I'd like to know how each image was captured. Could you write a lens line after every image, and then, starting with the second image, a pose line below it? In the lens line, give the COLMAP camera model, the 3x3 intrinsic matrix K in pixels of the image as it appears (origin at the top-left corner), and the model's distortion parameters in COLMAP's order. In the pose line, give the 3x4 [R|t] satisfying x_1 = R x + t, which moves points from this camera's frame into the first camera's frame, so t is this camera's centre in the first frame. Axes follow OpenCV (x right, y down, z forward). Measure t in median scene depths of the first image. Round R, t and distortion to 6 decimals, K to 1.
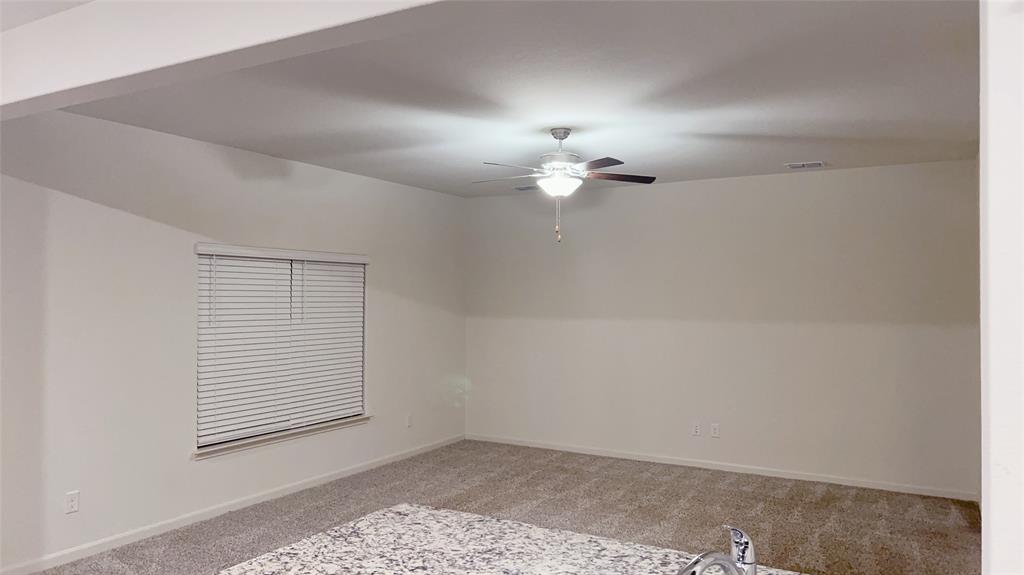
lens RADIAL K [[745.4, 0, 512.0], [0, 745.4, 287.5], [0, 0, 1]] dist [0.100072, -0.106509]
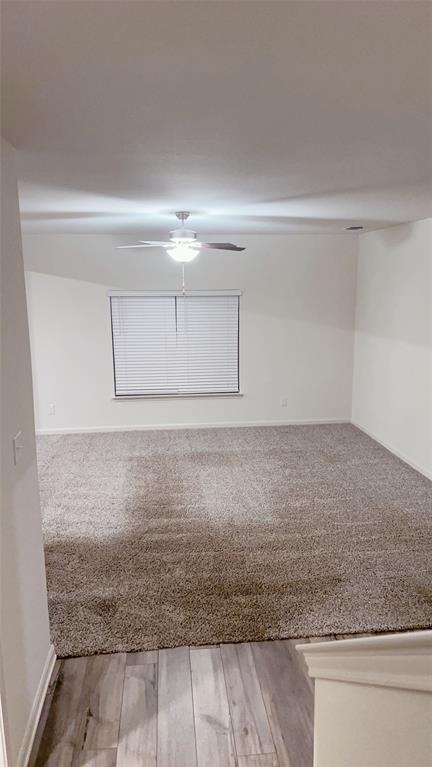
lens RADIAL K [[558.3, 0, 226.2], [0, 558.3, 381.8], [0, 0, 1]] dist [0.100072, -0.106509]
pose [[0.588972, 0.136814, -0.796488, 0.805981], [0.018137, 0.983080, 0.182276, -0.075333], [0.807950, -0.121801, 0.576526, 0.342364]]
